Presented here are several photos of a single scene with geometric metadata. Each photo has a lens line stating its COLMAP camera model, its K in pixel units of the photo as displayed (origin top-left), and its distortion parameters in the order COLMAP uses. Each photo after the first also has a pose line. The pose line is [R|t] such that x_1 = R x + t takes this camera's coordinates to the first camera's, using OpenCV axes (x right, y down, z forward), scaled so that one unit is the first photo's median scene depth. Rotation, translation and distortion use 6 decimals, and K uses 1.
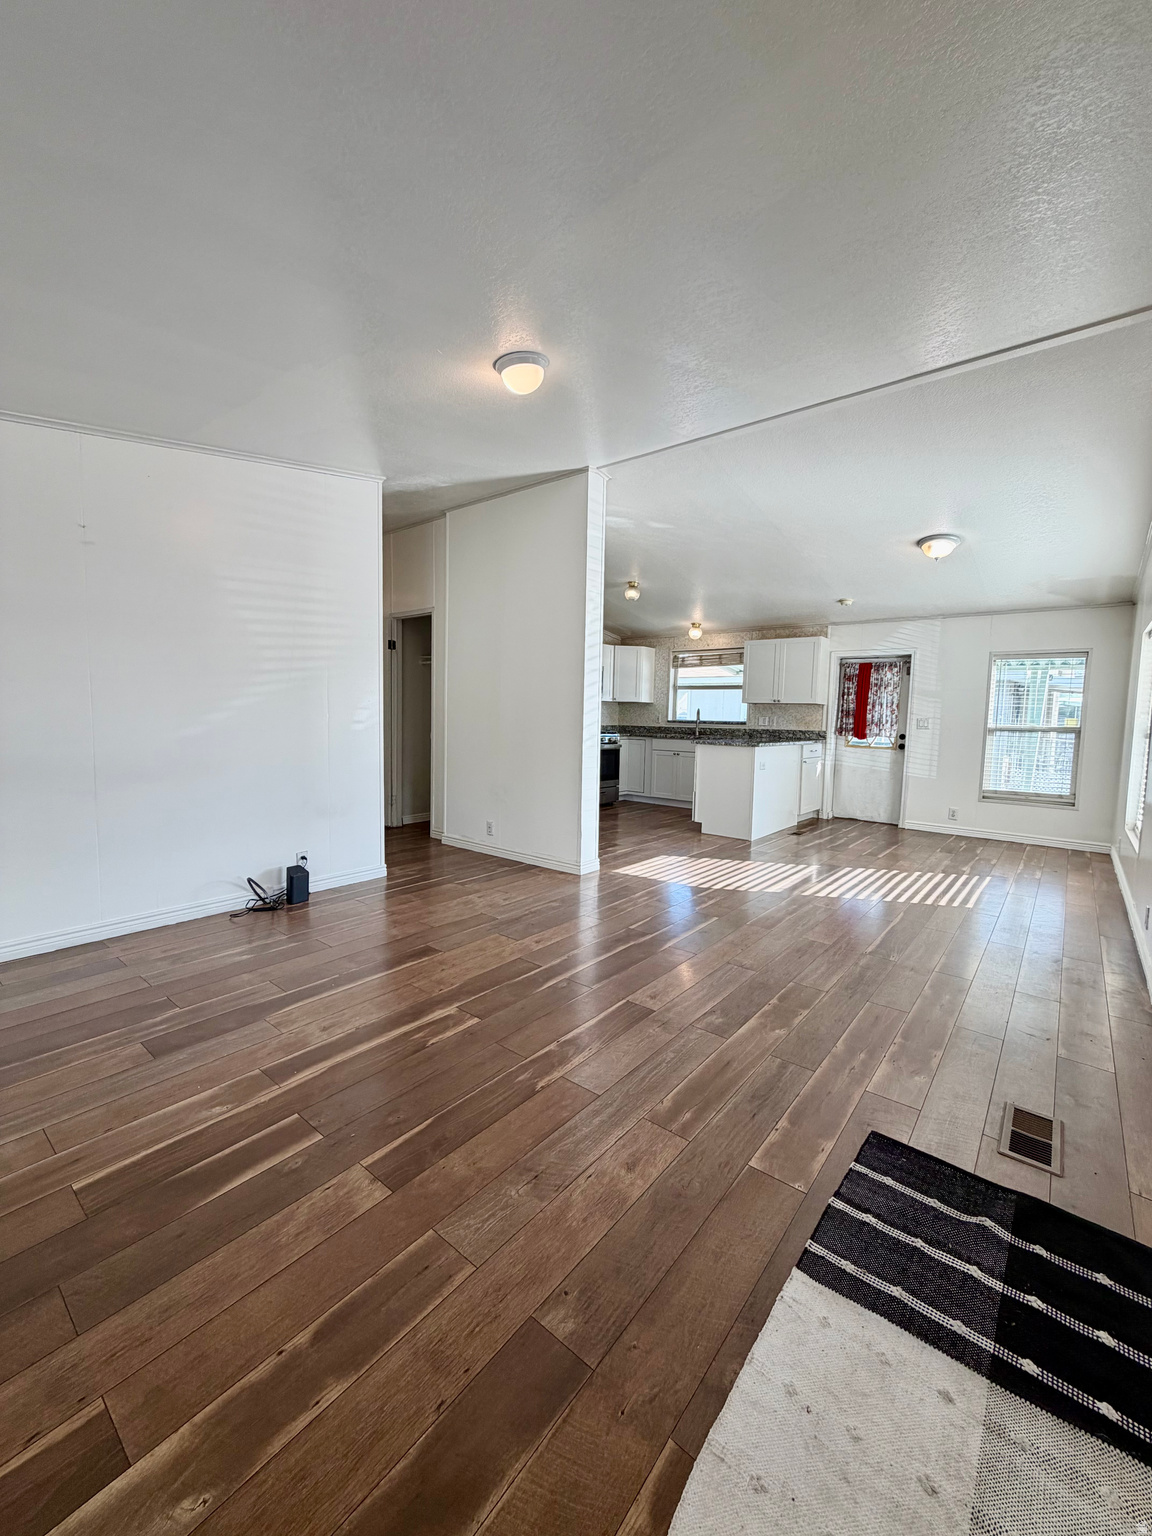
lens RADIAL K [[611.3, 0, 577.0], [0, 611.3, 760.7], [0, 0, 1]] dist [0.000063, 0.000537]
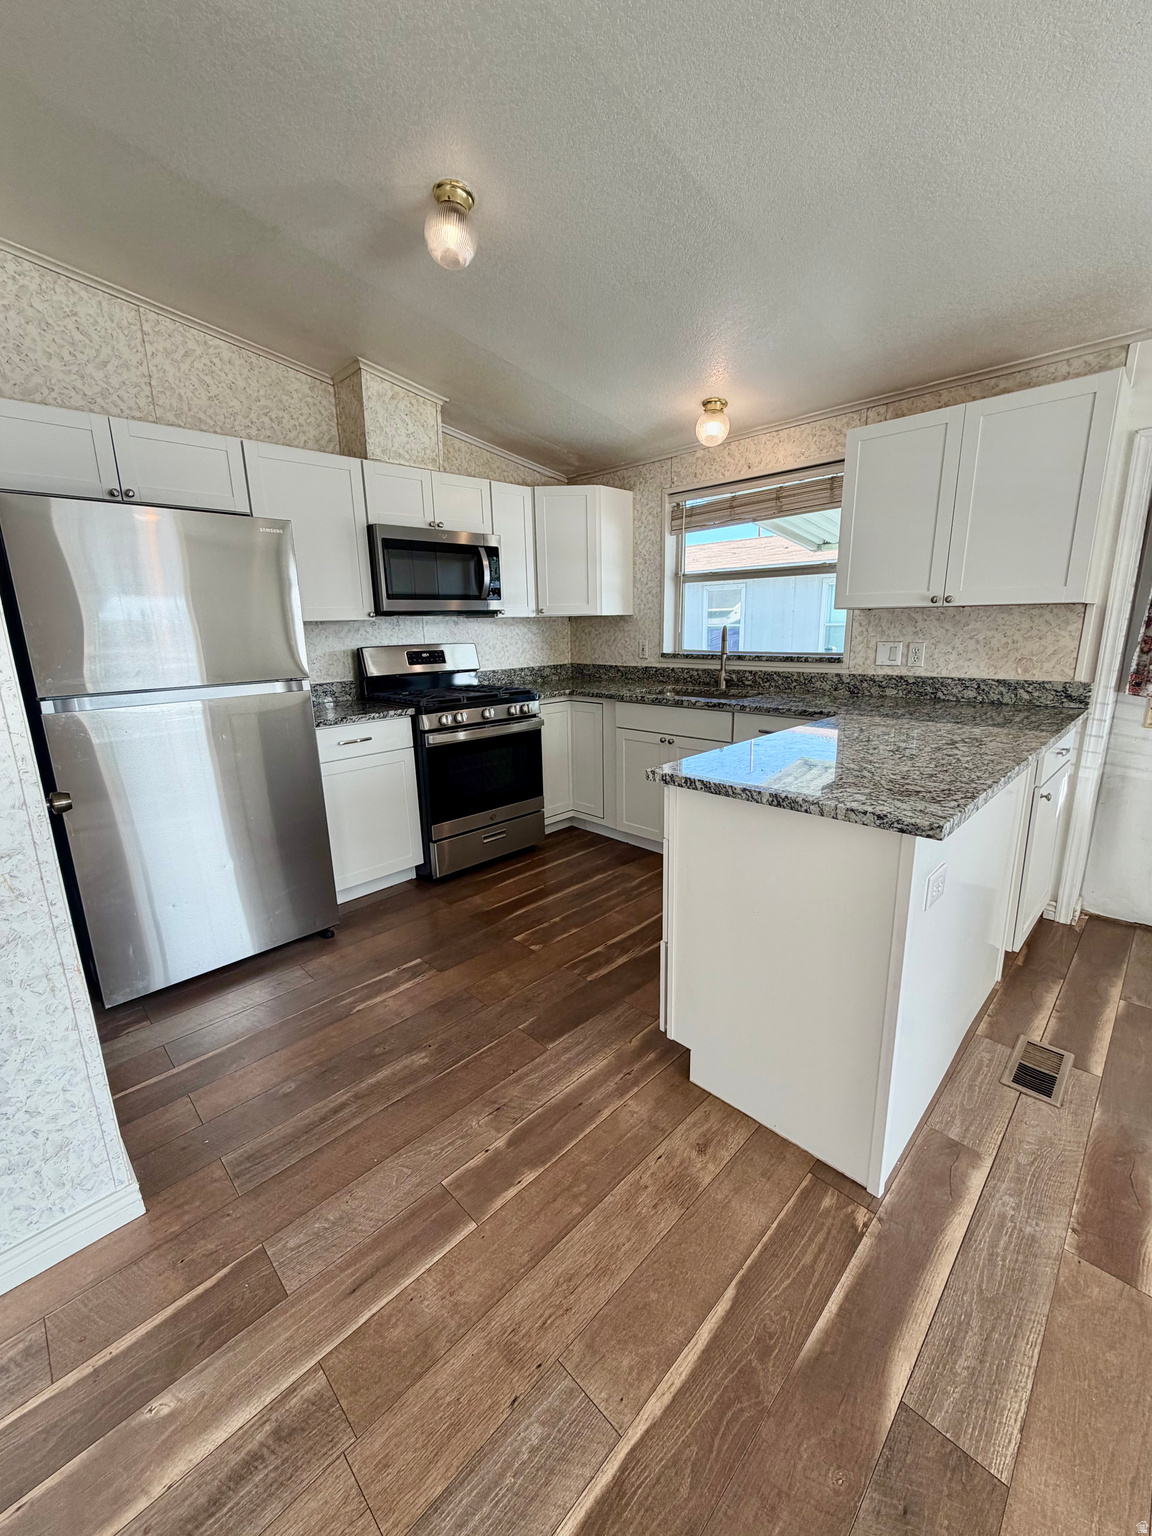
lens RADIAL K [[611.3, 0, 582.0], [0, 611.3, 752.9], [0, 0, 1]] dist [0.000063, 0.000537]
pose [[0.991749, -0.015194, -0.127290, 0.380019], [0.032074, 0.990780, 0.131630, -0.141238], [0.124116, -0.134627, 0.983092, 1.392254]]
